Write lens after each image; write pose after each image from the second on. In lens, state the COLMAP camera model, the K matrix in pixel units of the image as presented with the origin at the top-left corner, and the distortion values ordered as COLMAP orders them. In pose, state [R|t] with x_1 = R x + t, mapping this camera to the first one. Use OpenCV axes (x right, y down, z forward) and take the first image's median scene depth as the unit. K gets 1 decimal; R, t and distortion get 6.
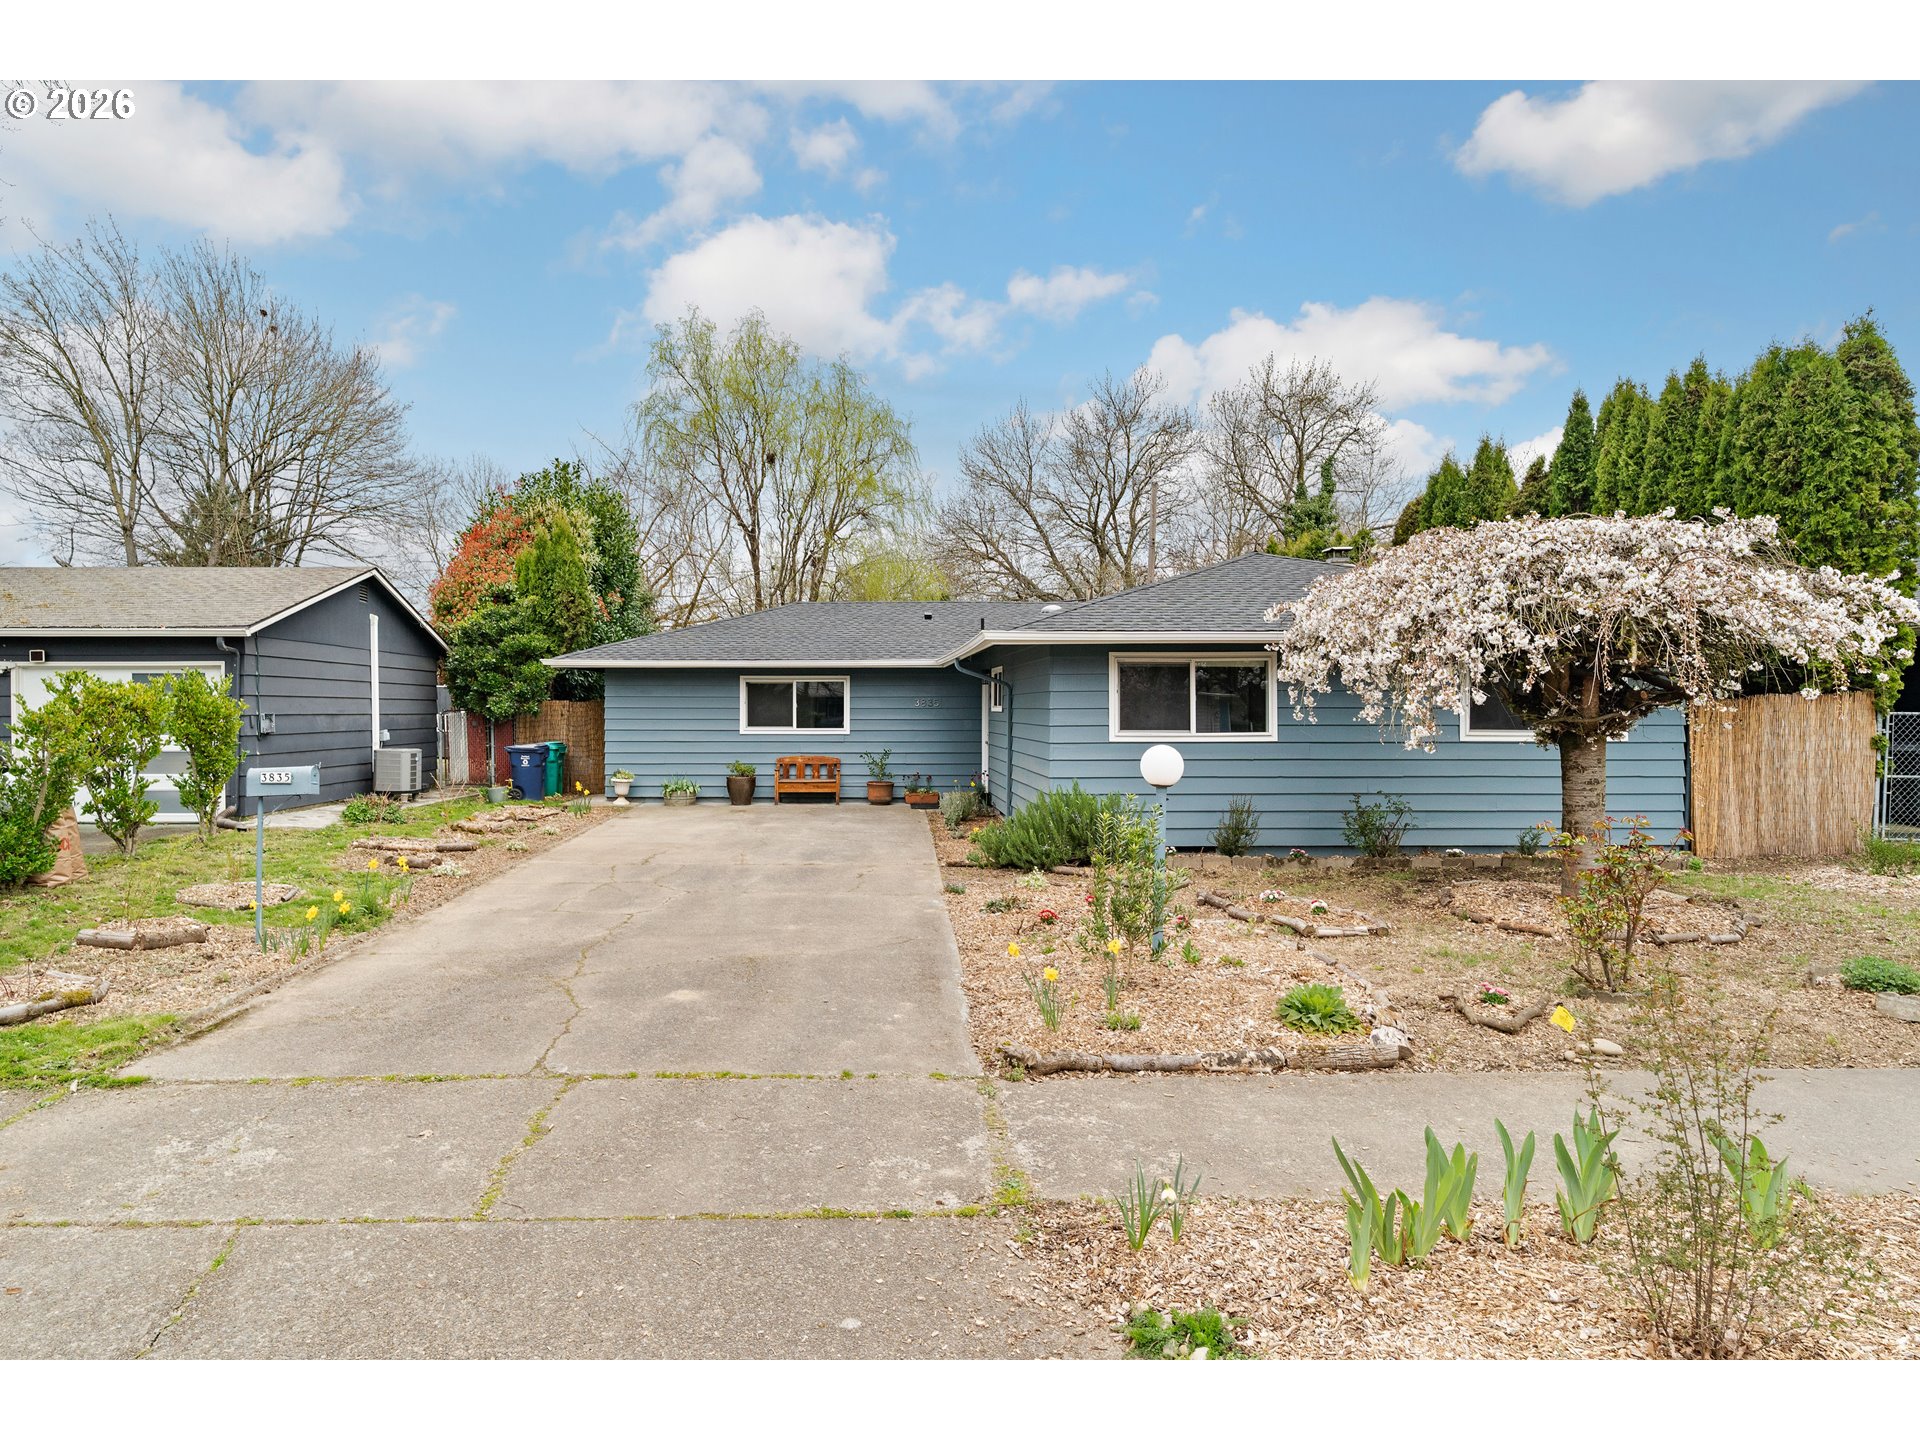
lens RADIAL K [[864.6, 0, 966.6], [0, 864.6, 721.1], [0, 0, 1]] dist [-0.003429, 0.000083]
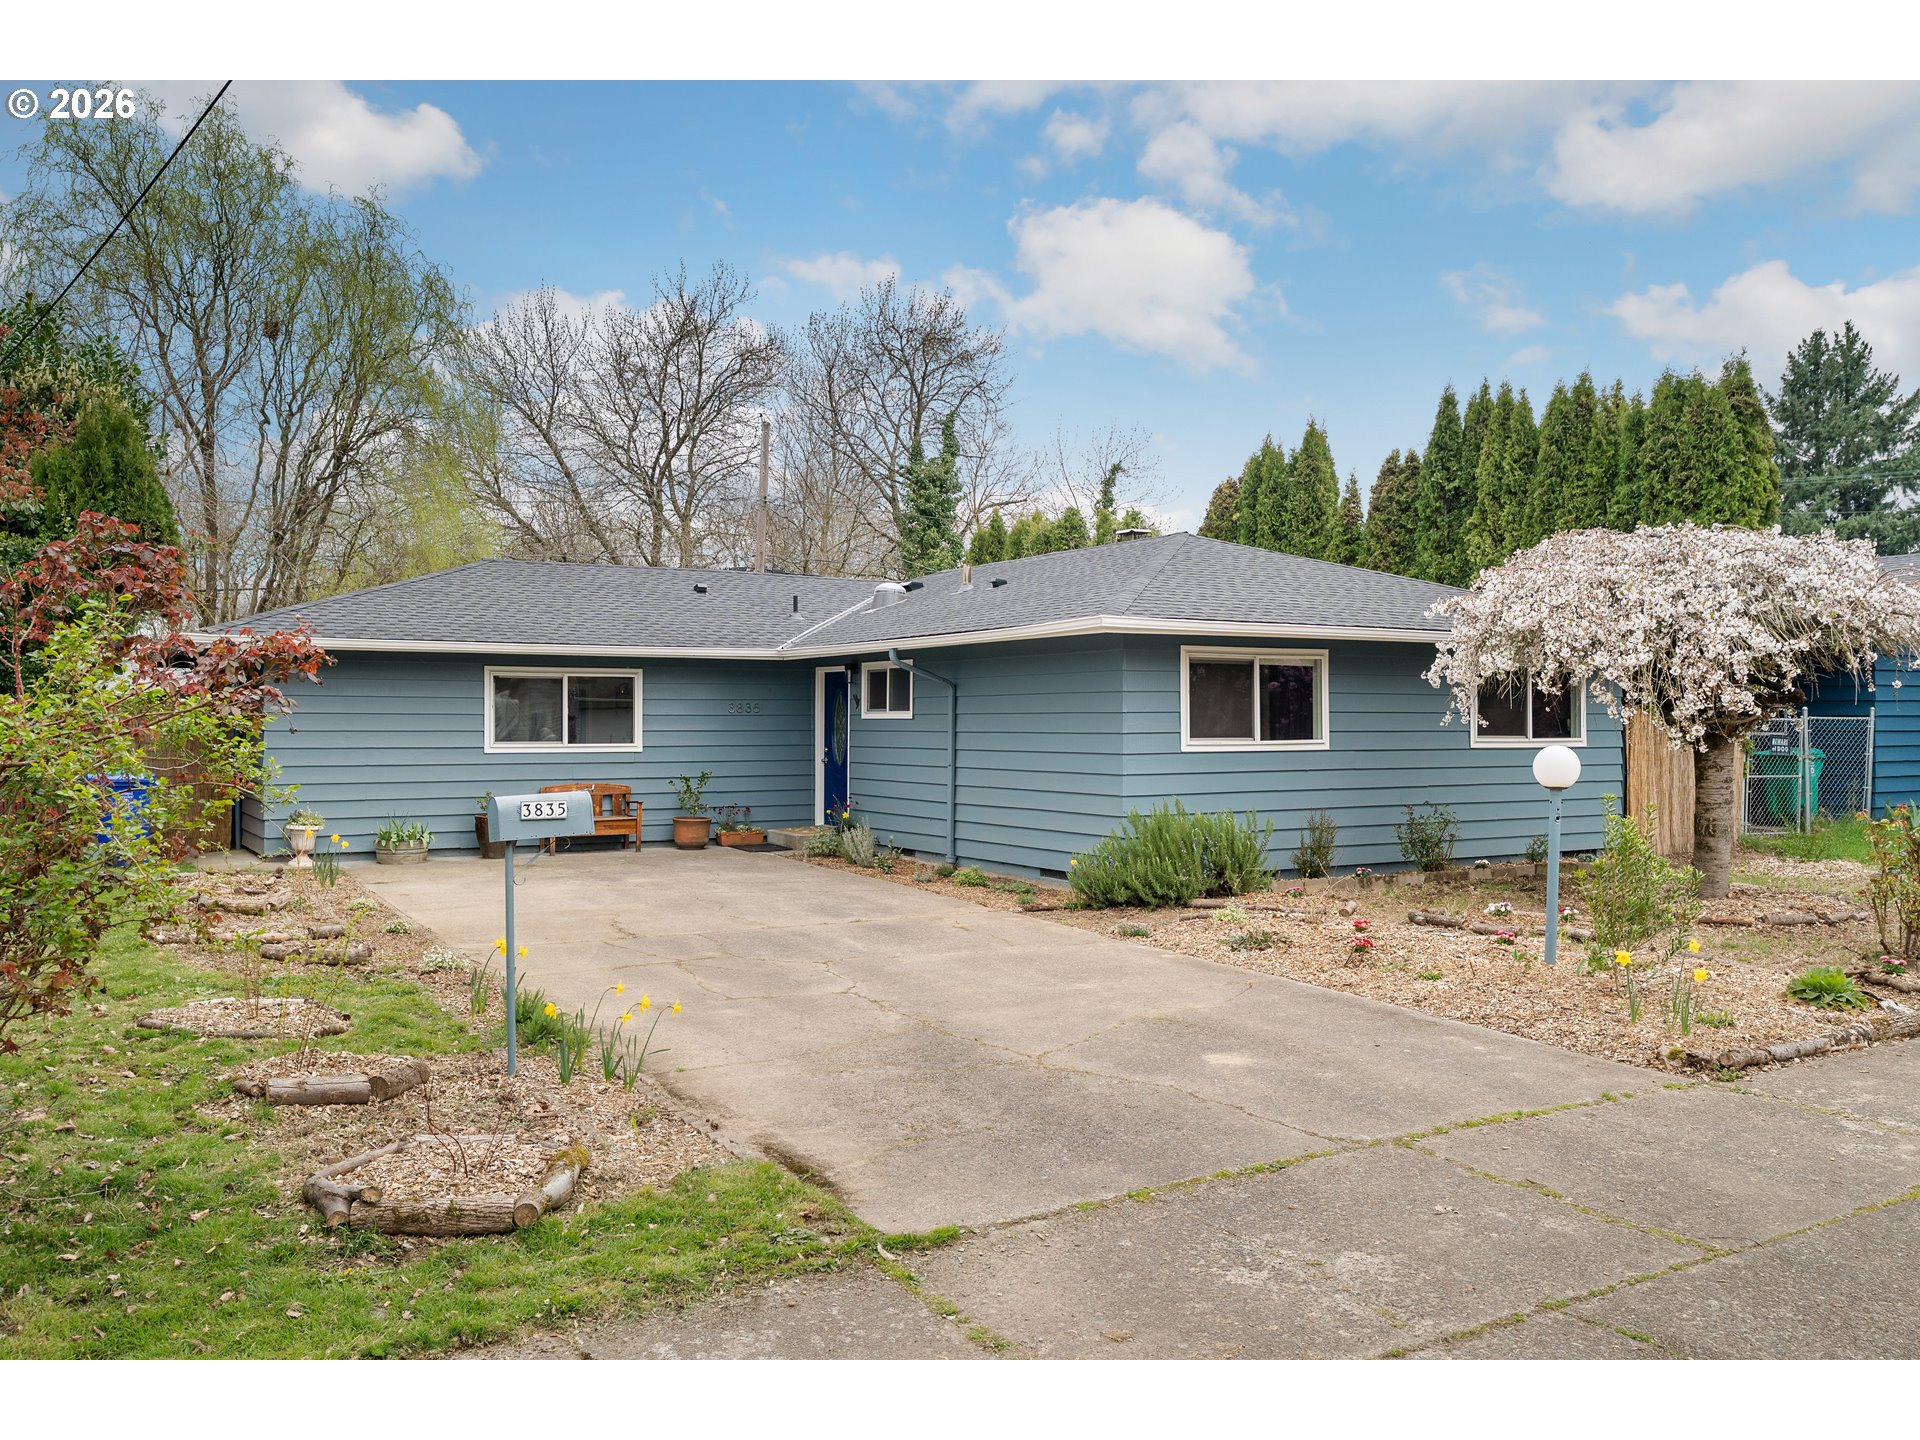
lens RADIAL K [[1156.0, 0, 960.0], [0, 1156.0, 720.0], [0, 0, 1]] dist [0.000362, -0.000771]
pose [[0.918599, -0.000237, 0.395190, -0.435360], [0.006237, 0.999884, -0.013897, 0.006576], [-0.395141, 0.015230, 0.918494, 0.046297]]
